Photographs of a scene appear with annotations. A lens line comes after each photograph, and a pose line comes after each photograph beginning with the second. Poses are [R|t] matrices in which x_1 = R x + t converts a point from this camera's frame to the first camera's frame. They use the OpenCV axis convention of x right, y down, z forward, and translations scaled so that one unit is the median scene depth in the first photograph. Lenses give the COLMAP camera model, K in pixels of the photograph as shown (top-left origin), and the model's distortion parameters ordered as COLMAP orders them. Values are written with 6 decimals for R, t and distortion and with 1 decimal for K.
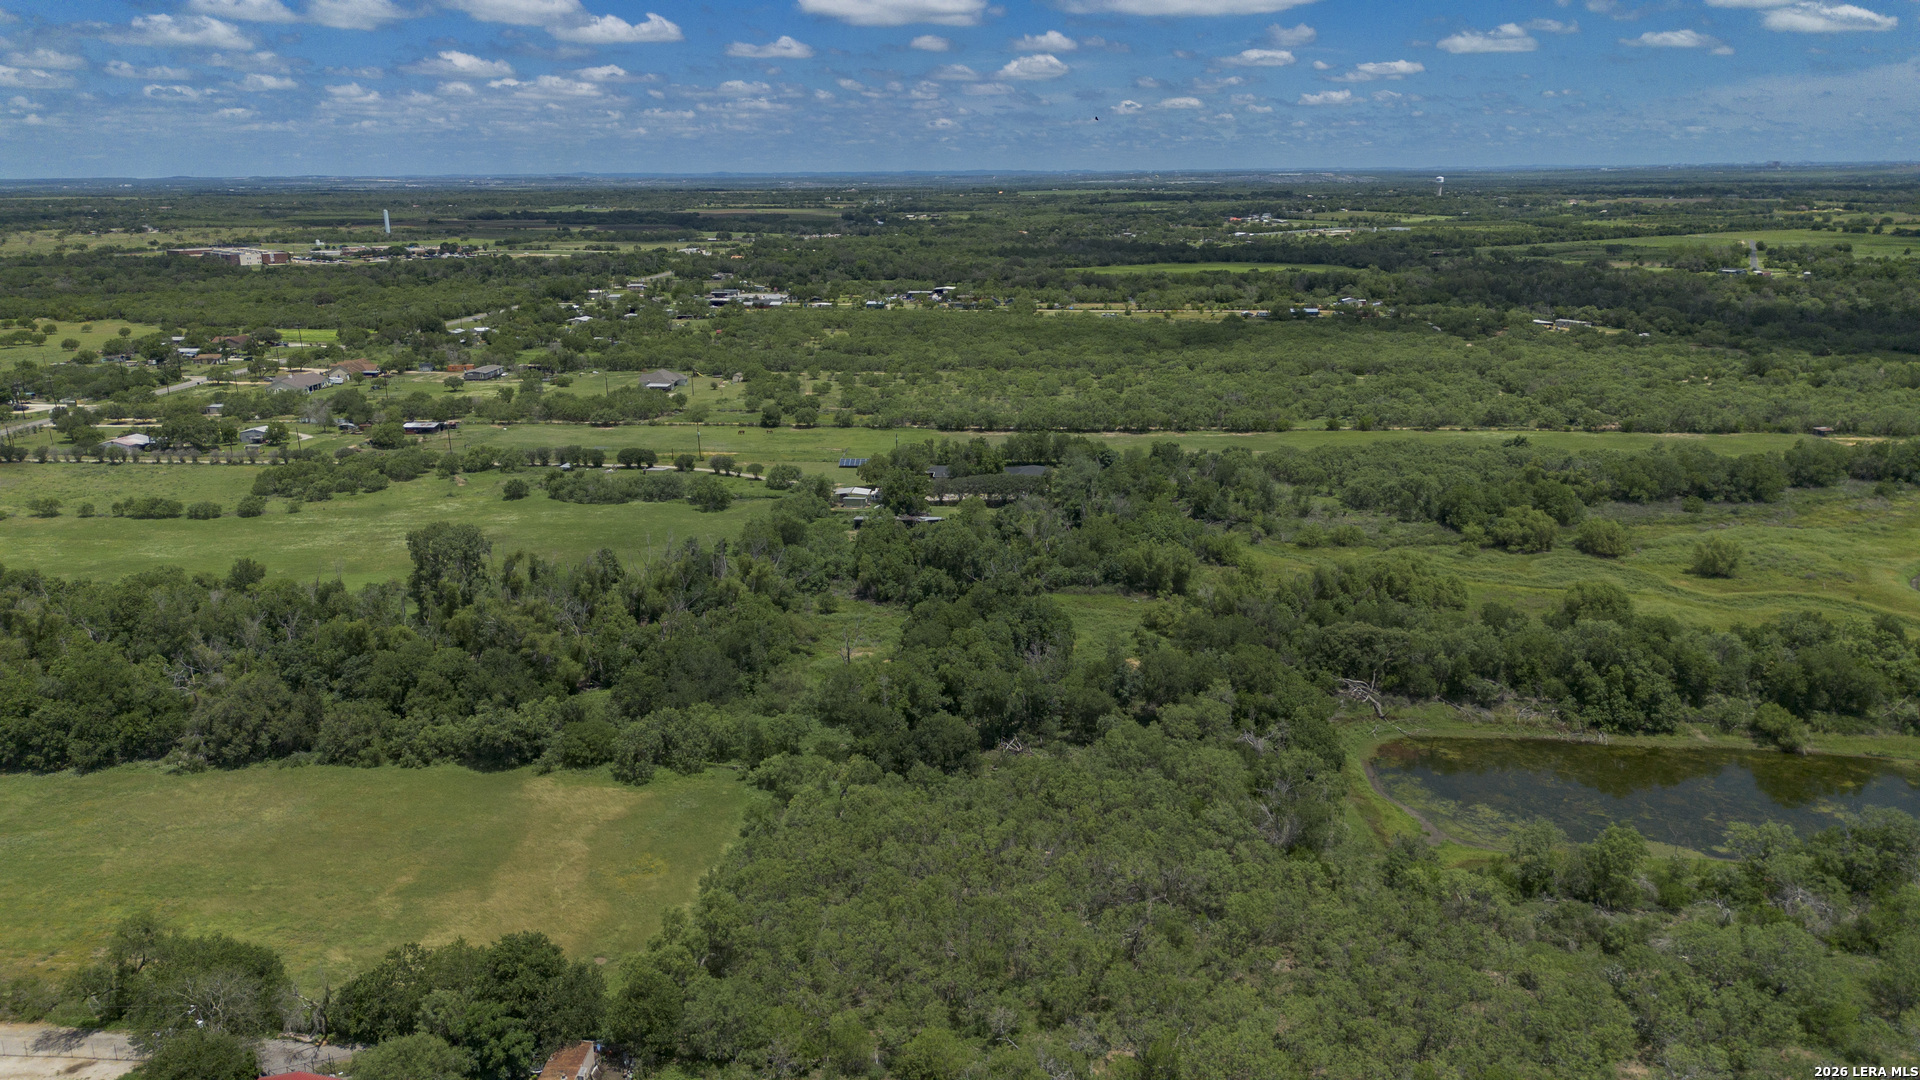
lens RADIAL K [[1354.2, 0, 958.7], [0, 1354.2, 538.8], [0, 0, 1]] dist [0.073882, -0.077081]
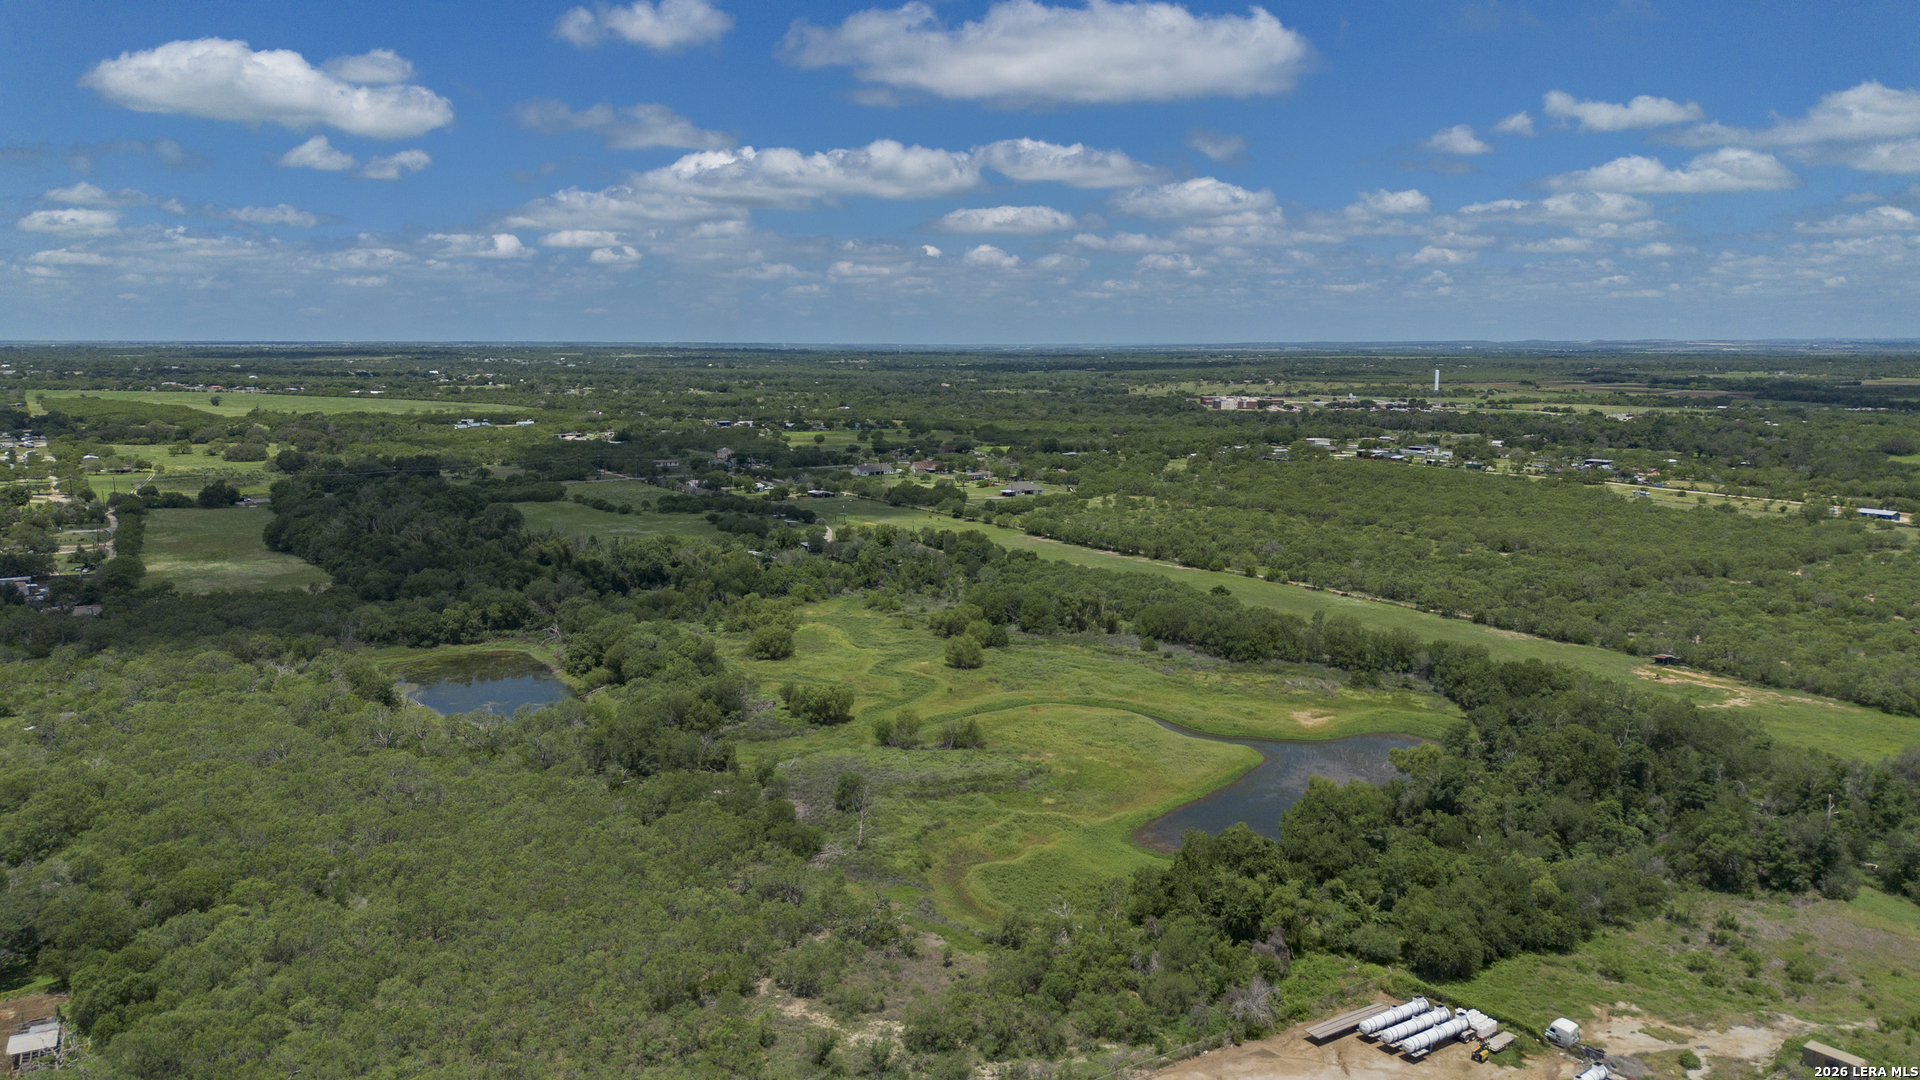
lens RADIAL K [[1366.1, 0, 963.3], [0, 1366.1, 502.1], [0, 0, 1]] dist [0.091413, -0.108072]
pose [[0.615389, 0.103409, -0.781411, 1.103096], [-0.212397, 0.976442, -0.038051, -0.053061], [0.759068, 0.189385, 0.622855, 0.148553]]
